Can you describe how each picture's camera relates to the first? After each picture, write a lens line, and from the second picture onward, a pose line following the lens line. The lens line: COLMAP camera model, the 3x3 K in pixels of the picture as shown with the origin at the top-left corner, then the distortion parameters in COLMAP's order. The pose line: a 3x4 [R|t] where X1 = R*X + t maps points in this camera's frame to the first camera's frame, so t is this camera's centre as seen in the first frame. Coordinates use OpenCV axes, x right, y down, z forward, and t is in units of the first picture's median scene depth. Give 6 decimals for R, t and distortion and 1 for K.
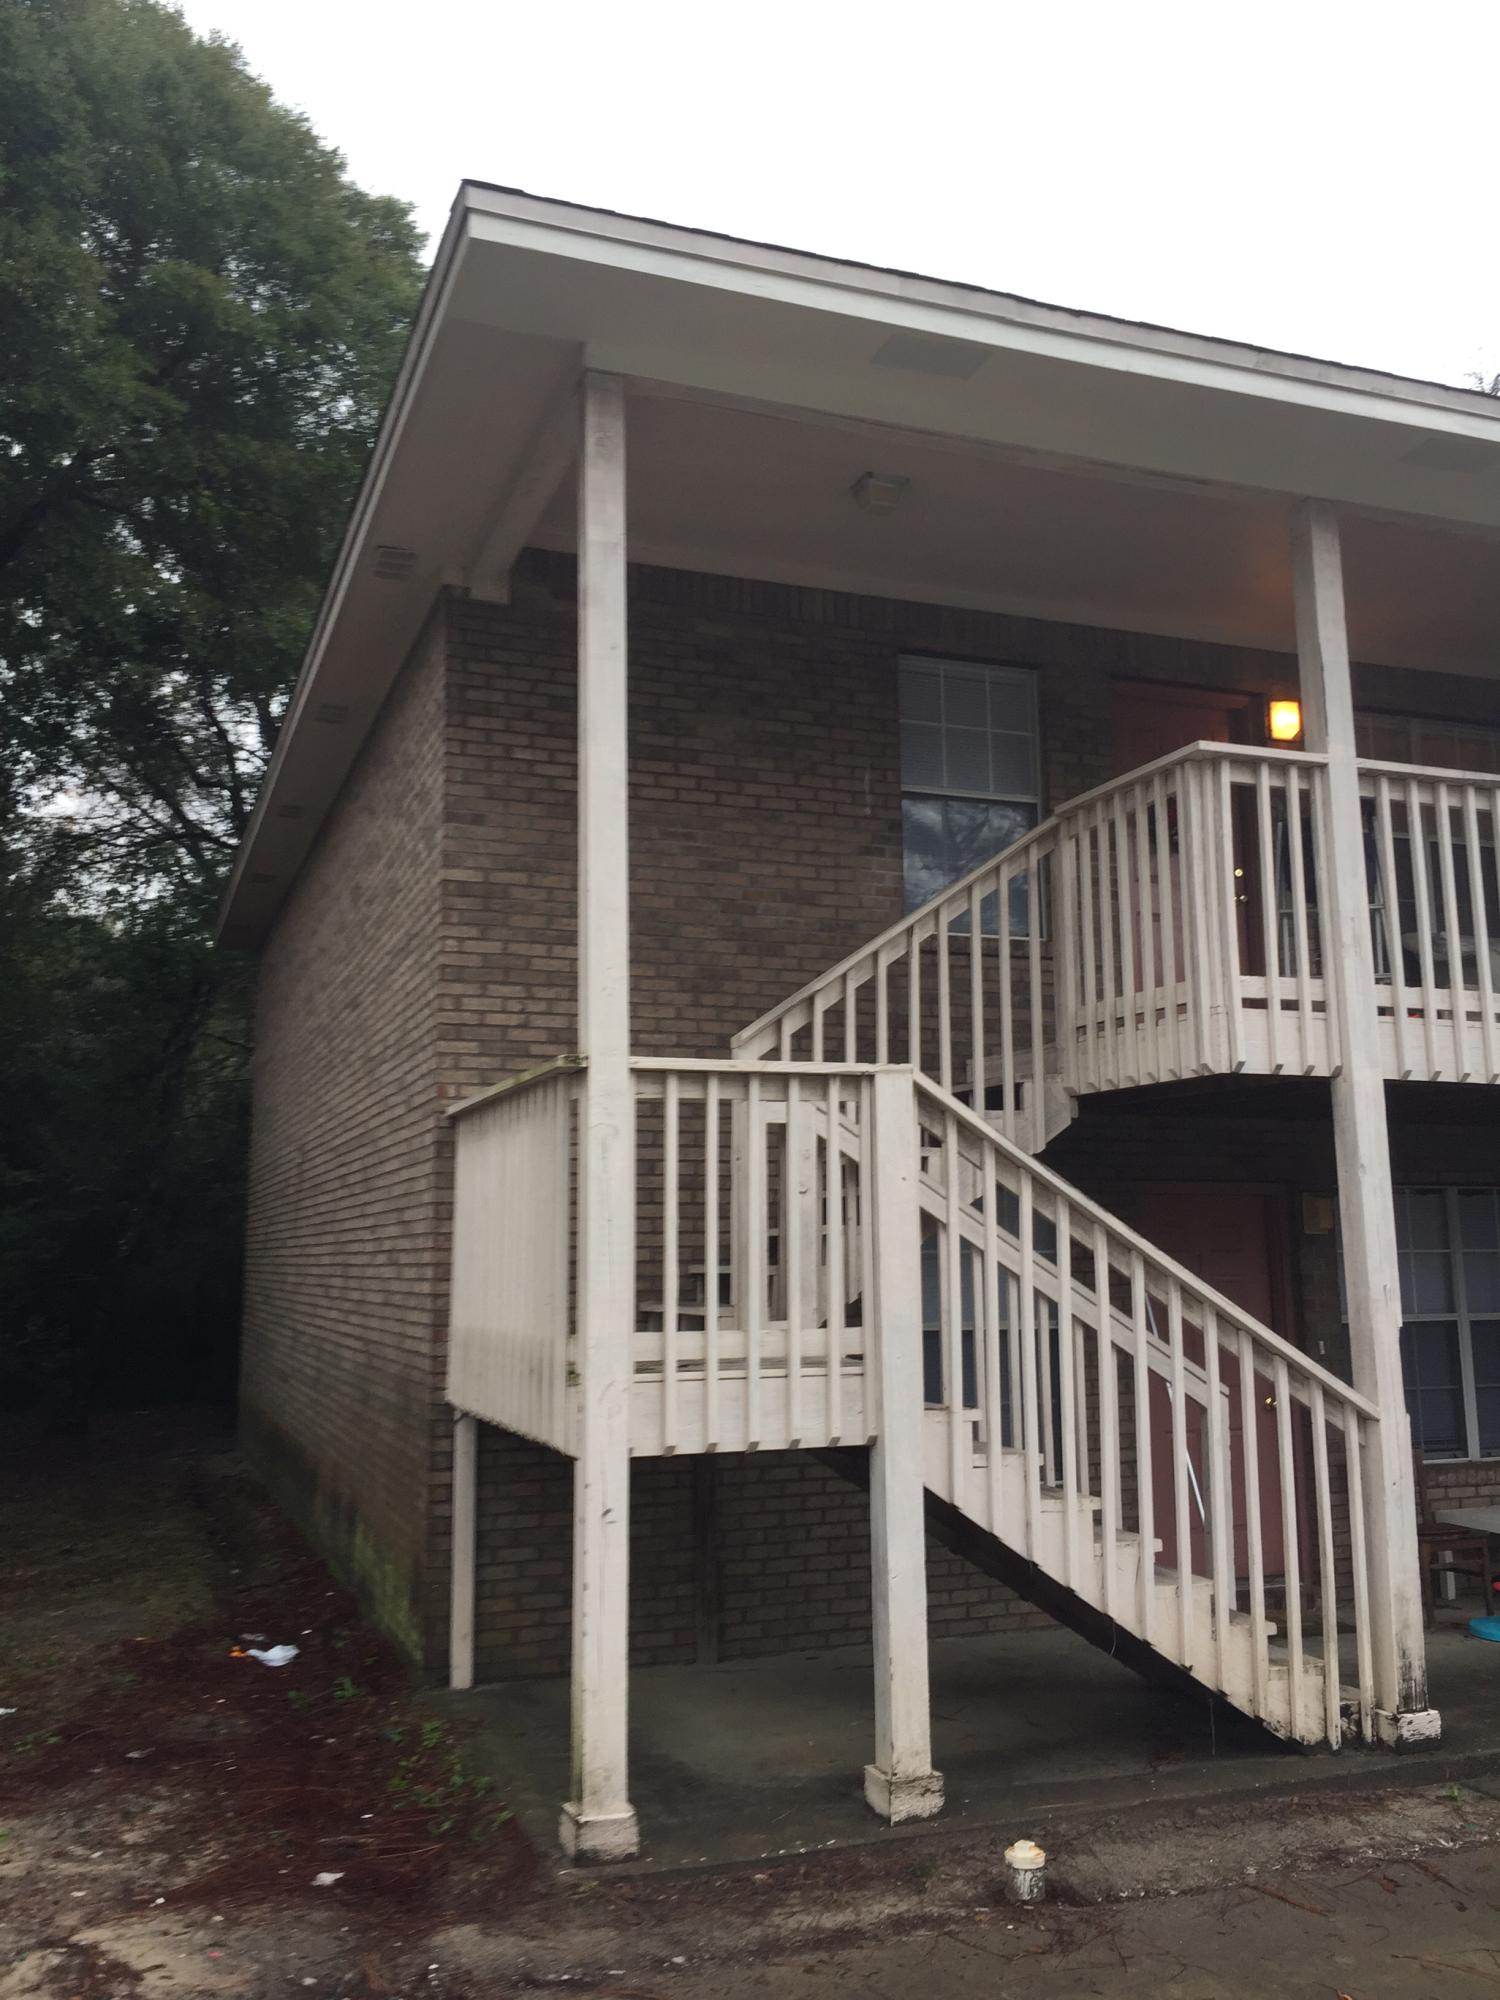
lens RADIAL K [[1677.9, 0, 749.0], [0, 1677.9, 964.6], [0, 0, 1]] dist [0.065981, -0.113952]
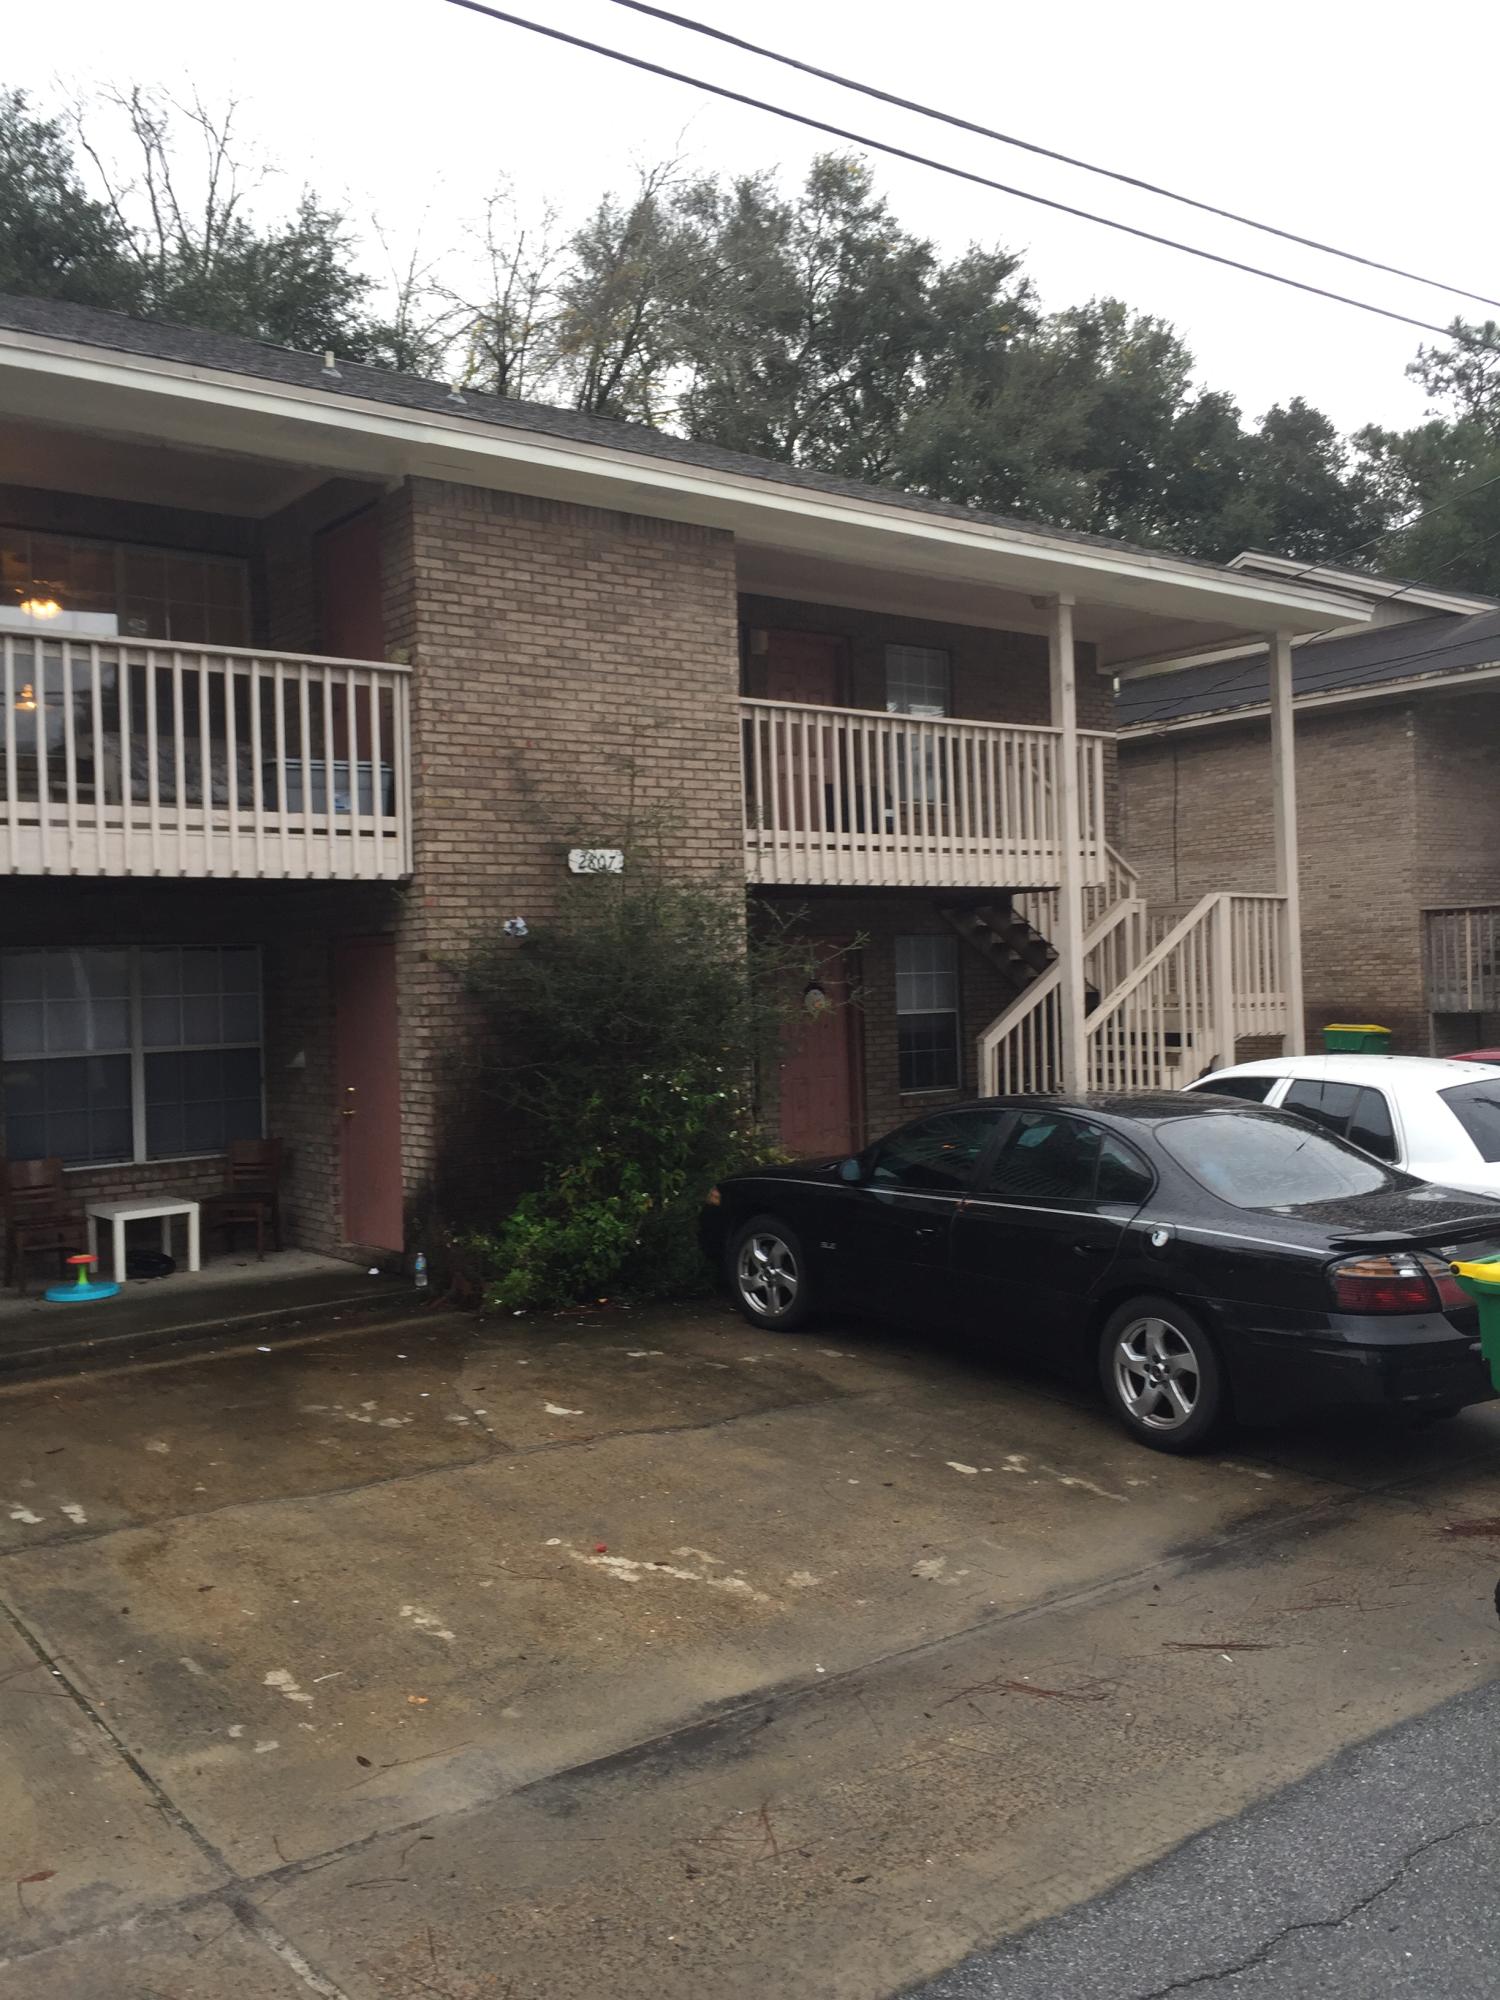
lens RADIAL K [[1677.9, 0, 749.0], [0, 1677.9, 964.6], [0, 0, 1]] dist [0.065981, -0.113952]
pose [[0.949203, -0.023158, 0.313811, 0.642016], [-0.025509, 0.988342, 0.150095, -0.066745], [-0.313628, -0.150476, 0.937547, -0.380728]]
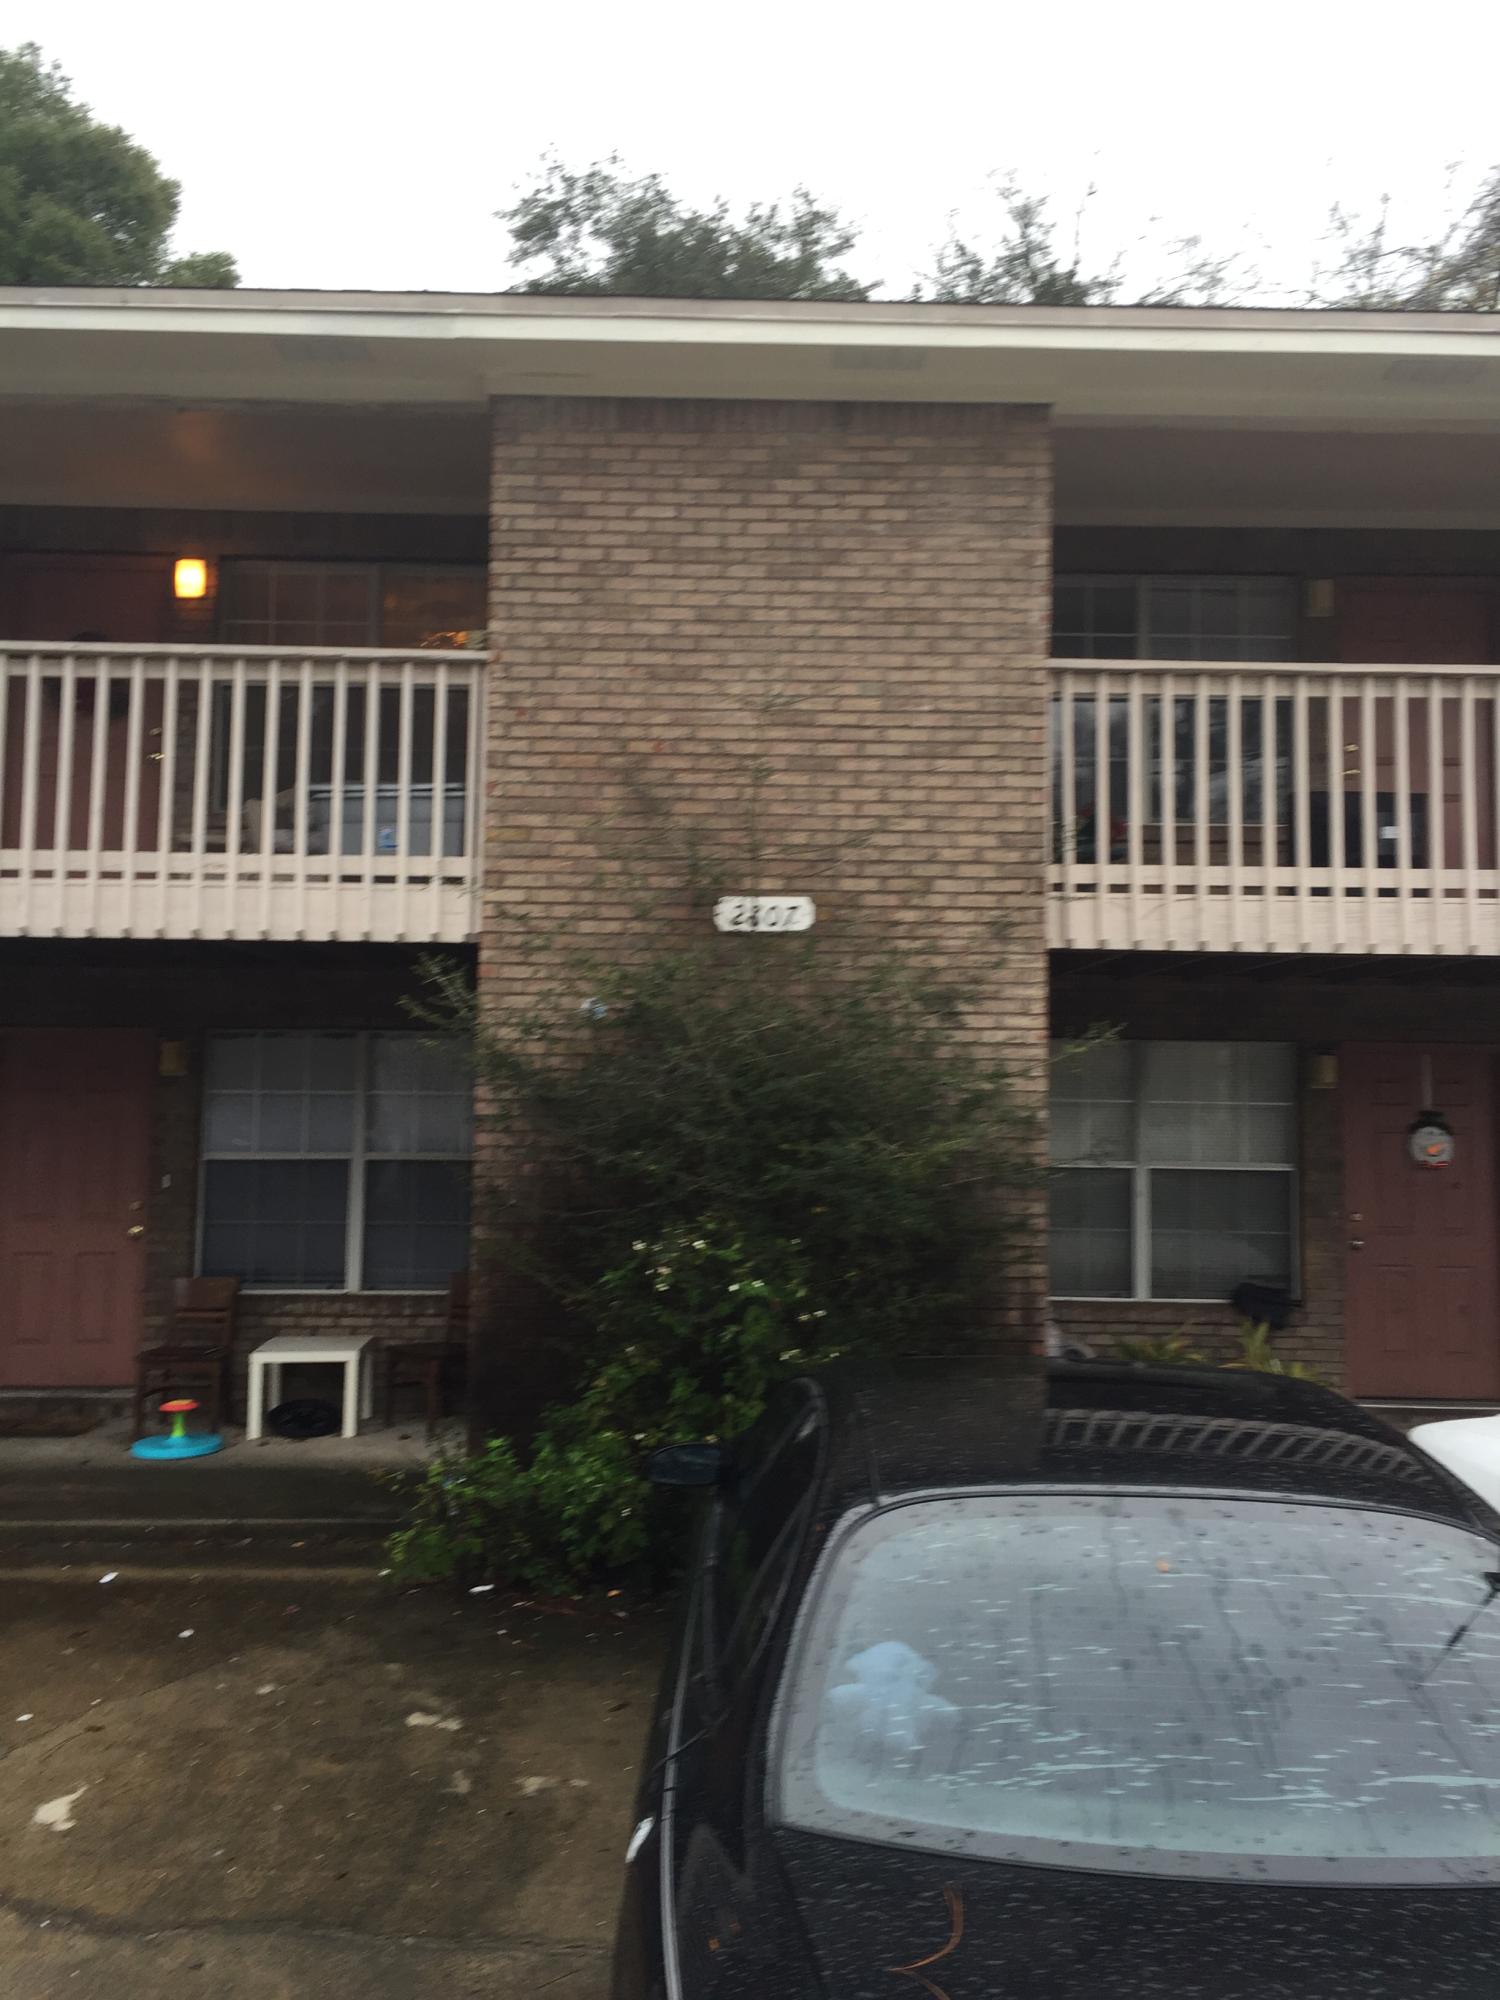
lens RADIAL K [[1677.9, 0, 749.0], [0, 1677.9, 964.6], [0, 0, 1]] dist [0.065981, -0.113952]
pose [[0.947355, -0.010775, -0.320003, 1.356455], [0.038327, 0.996064, 0.079927, 0.027183], [0.317882, -0.087984, 0.944039, 0.167275]]
